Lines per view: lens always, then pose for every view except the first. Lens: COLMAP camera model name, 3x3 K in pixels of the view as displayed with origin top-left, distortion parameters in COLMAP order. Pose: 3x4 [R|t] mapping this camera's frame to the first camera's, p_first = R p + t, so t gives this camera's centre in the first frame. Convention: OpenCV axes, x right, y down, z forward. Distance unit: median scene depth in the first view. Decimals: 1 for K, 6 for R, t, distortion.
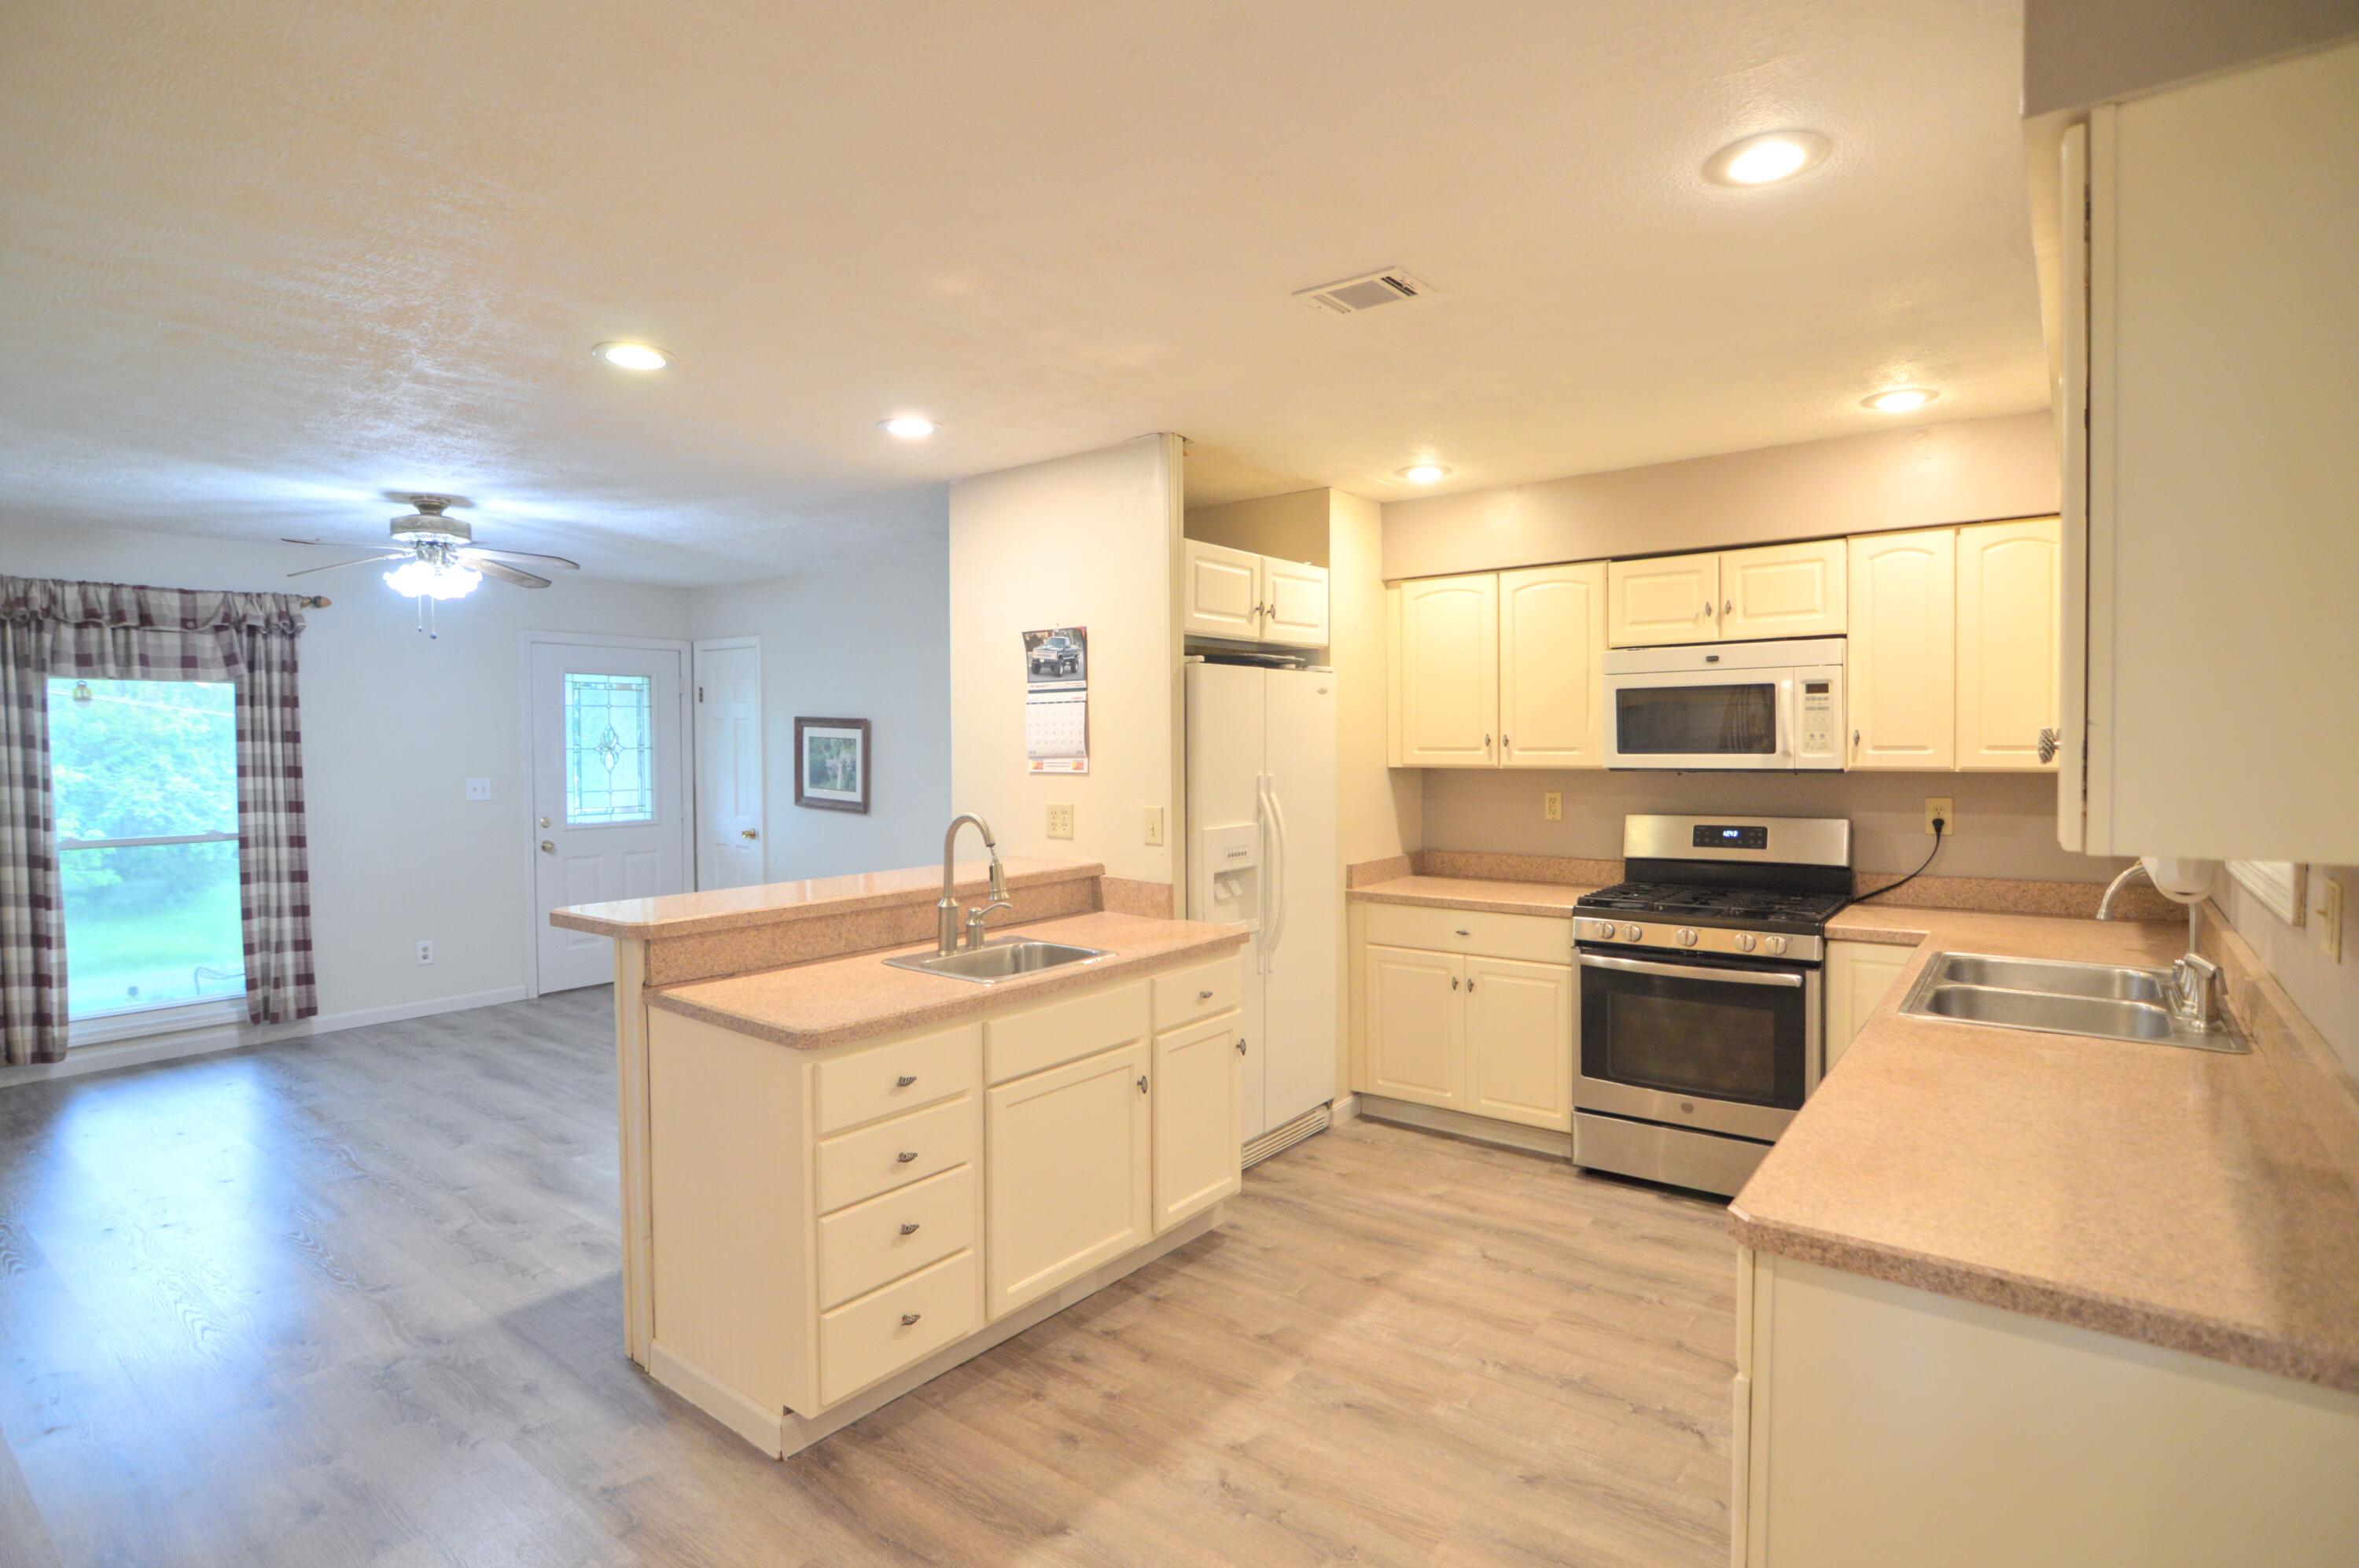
lens RADIAL K [[1180.4, 0, 1167.6], [0, 1180.4, 769.4], [0, 0, 1]] dist [-0.031077, 0.010033]
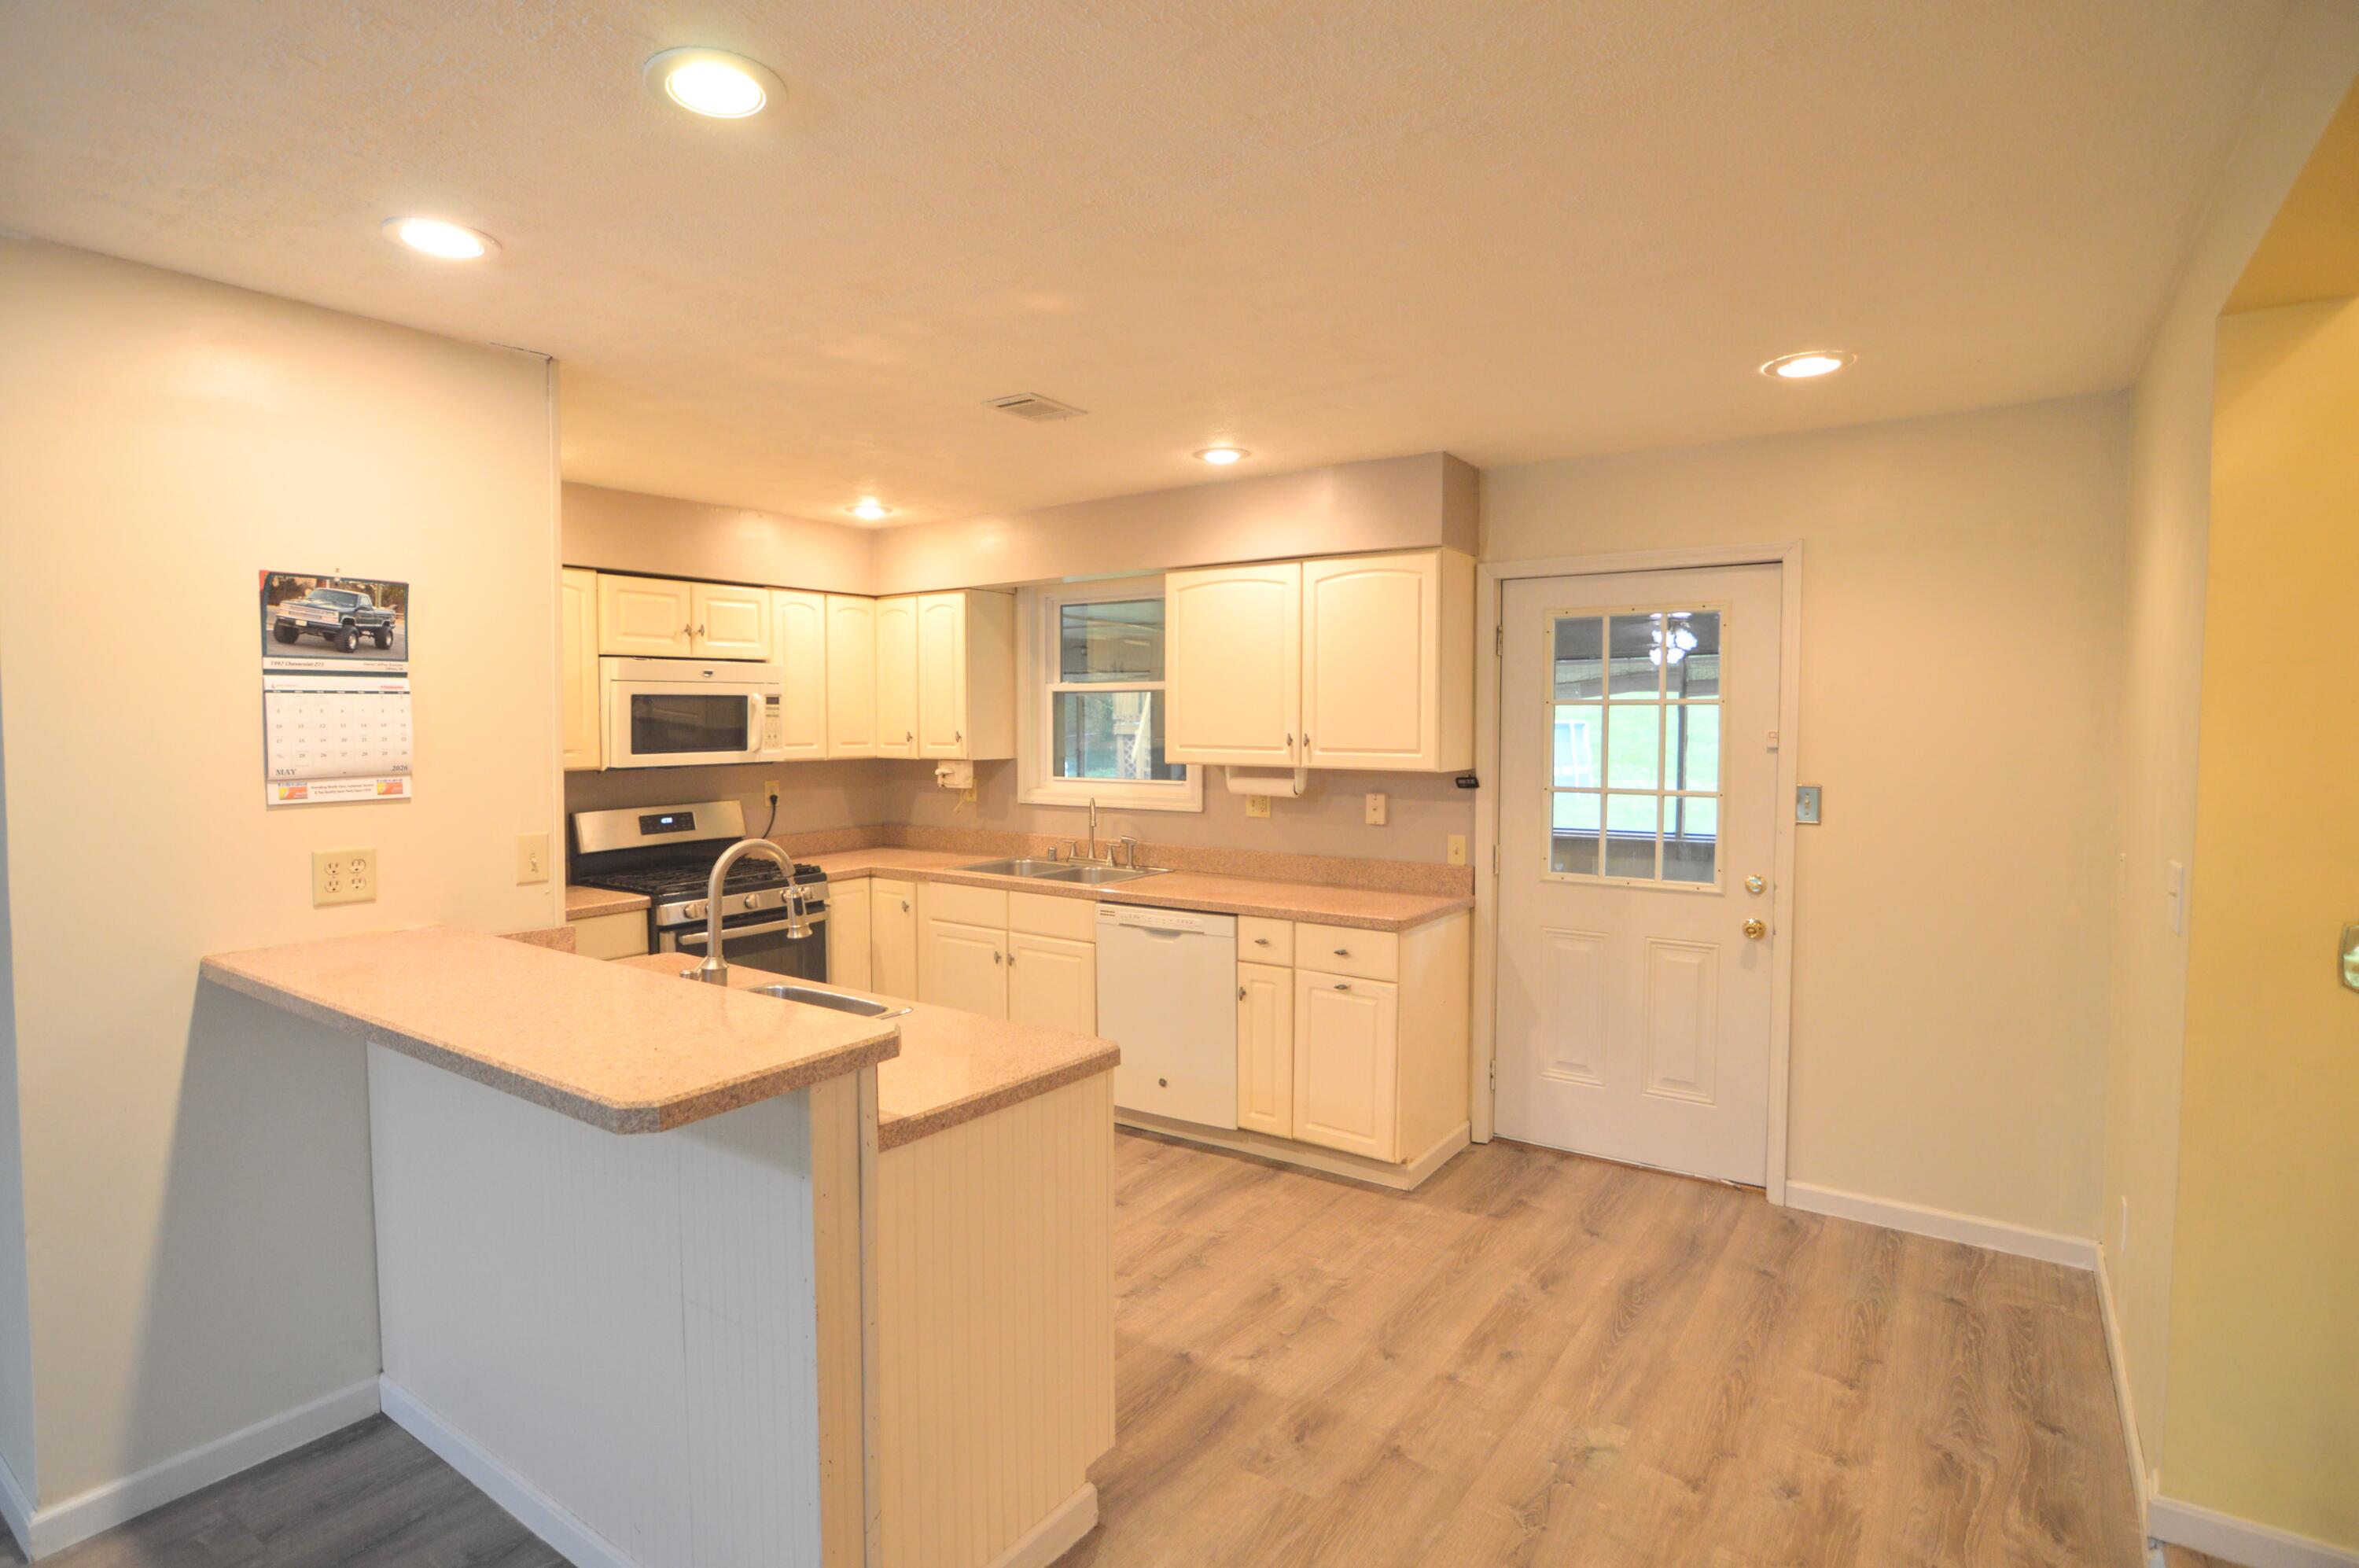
lens RADIAL K [[1180.4, 0, 1165.4], [0, 1180.4, 769.1], [0, 0, 1]] dist [-0.031077, 0.010033]
pose [[-0.048743, -0.033466, 0.998251, -0.612201], [0.031467, 0.998891, 0.035024, -0.018776], [-0.998316, 0.033119, -0.047636, 0.477069]]
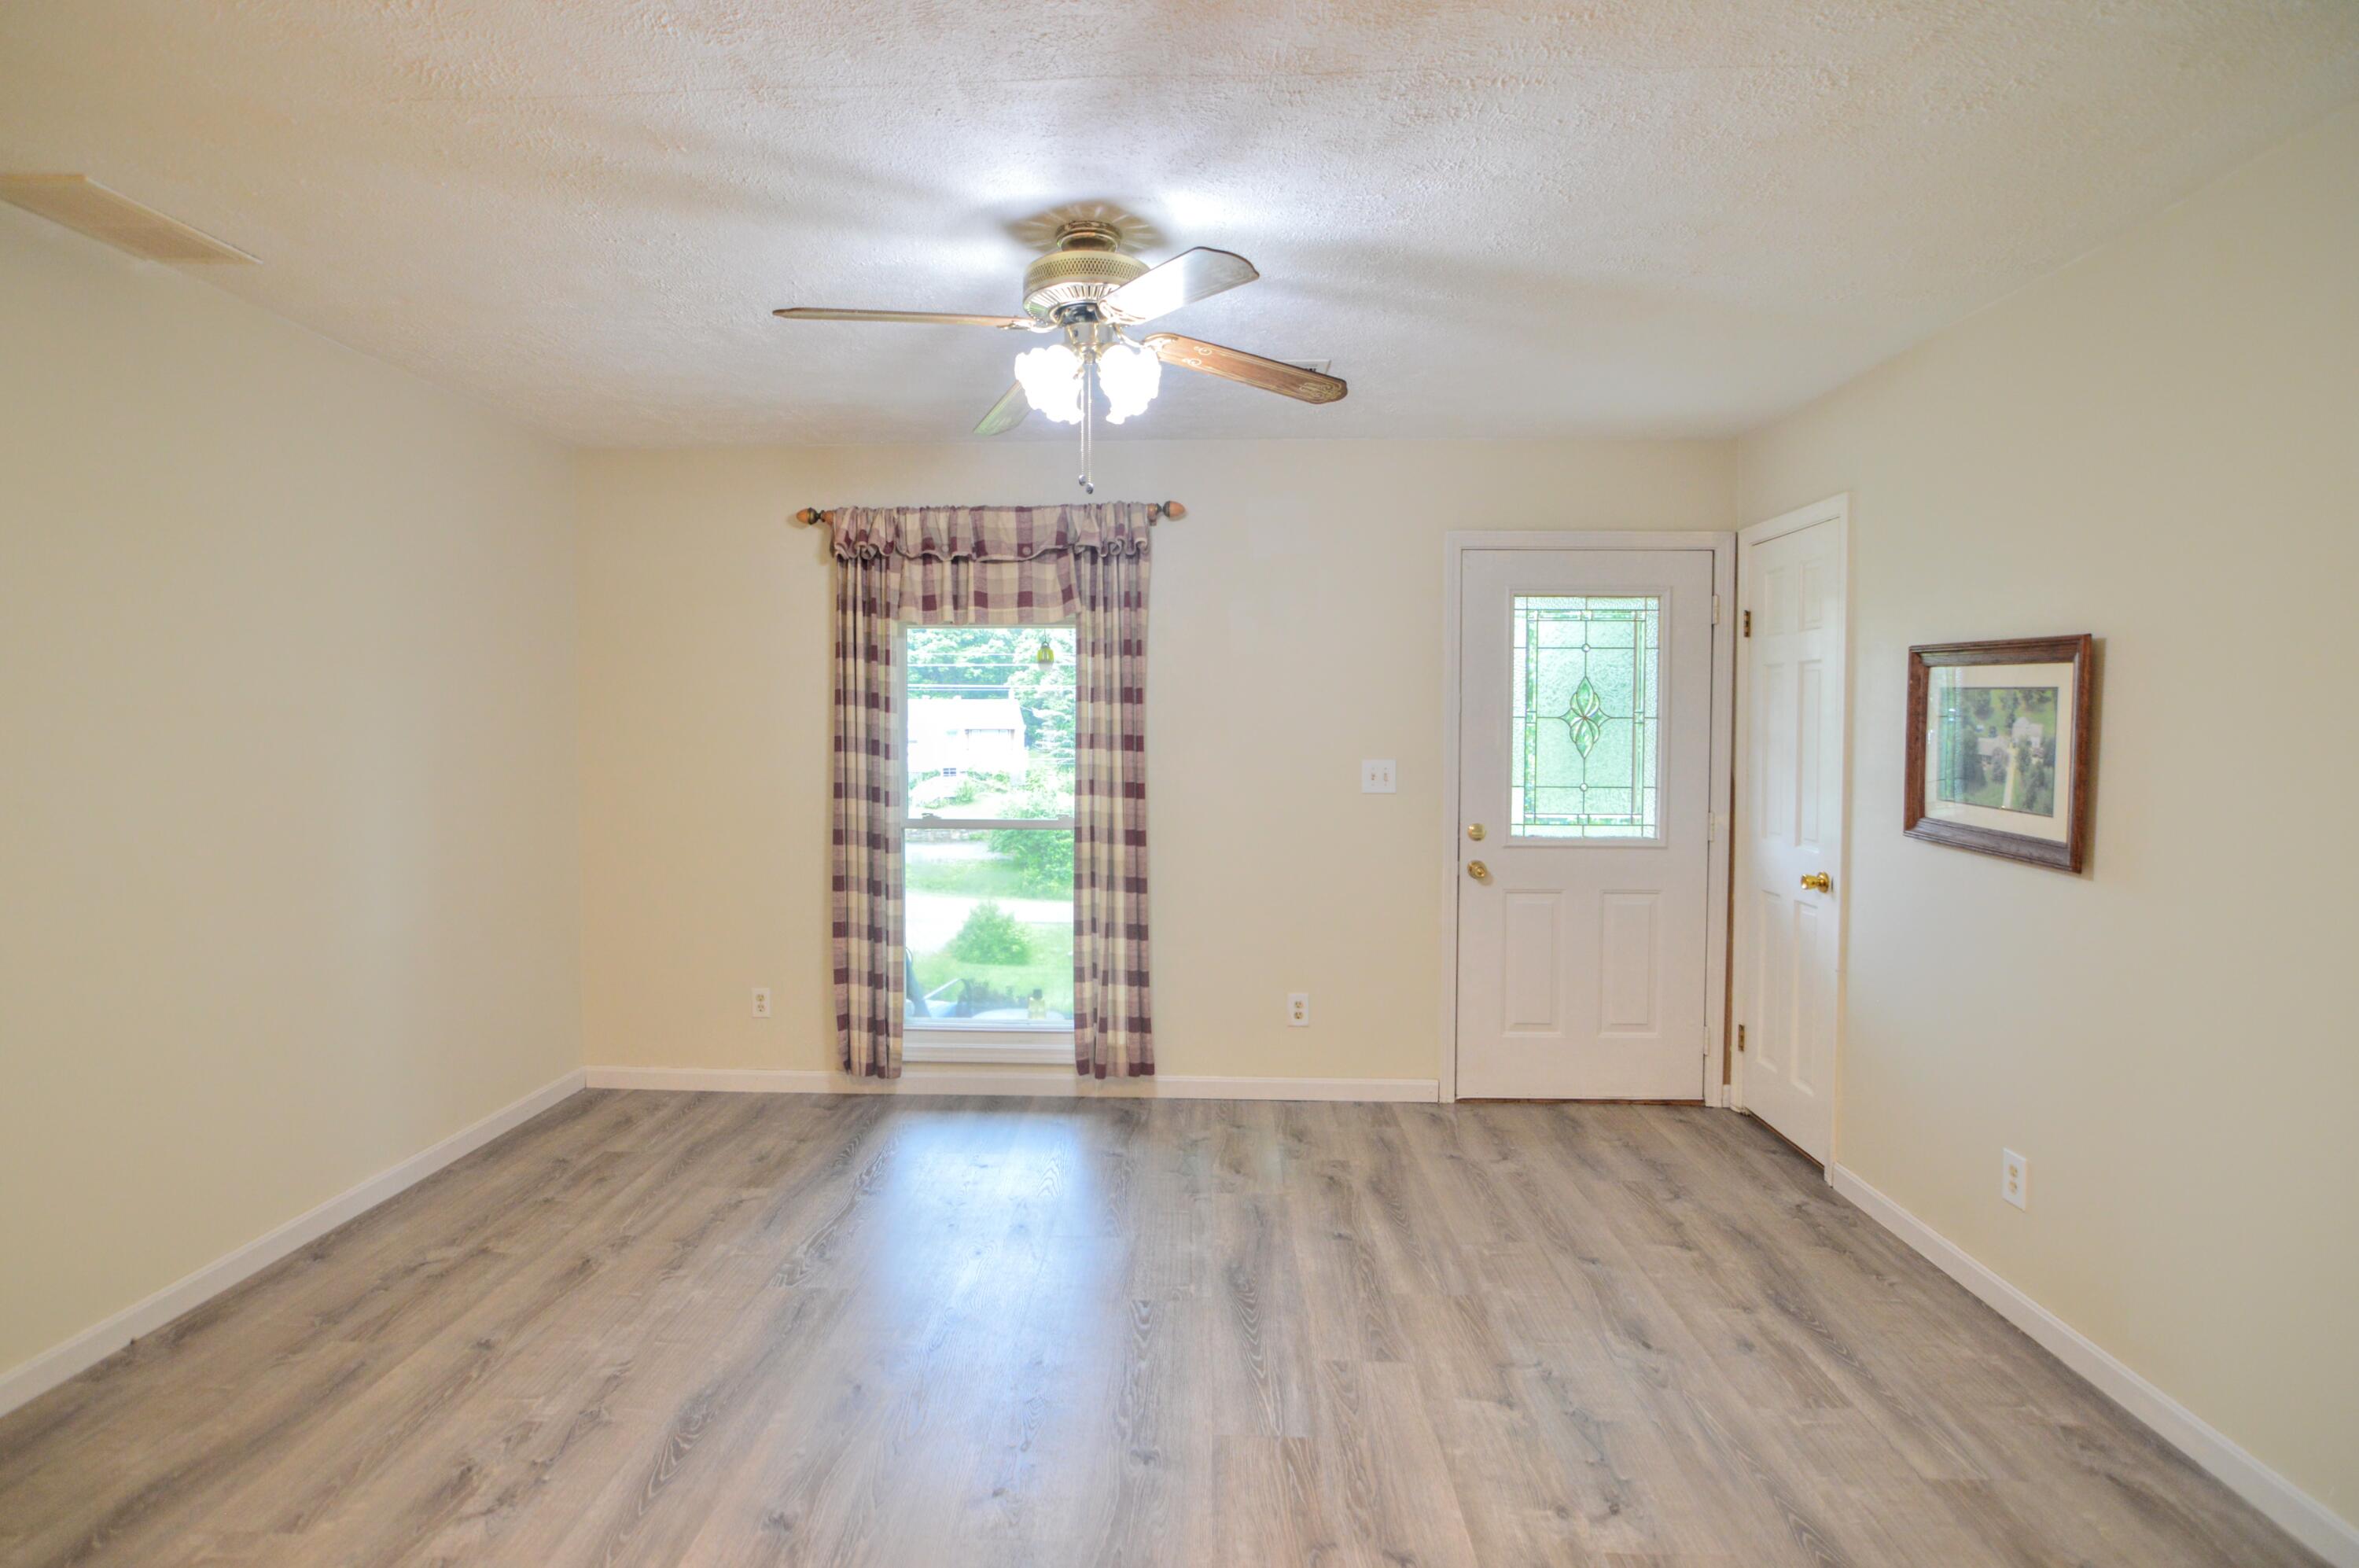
lens RADIAL K [[1180.4, 0, 1165.4], [0, 1180.4, 772.5], [0, 0, 1]] dist [-0.031077, 0.010033]
pose [[0.583031, 0.034330, -0.811724, -0.153211], [-0.026739, 0.999376, 0.023061, 0.003363], [0.812010, 0.008260, 0.583585, 0.673671]]
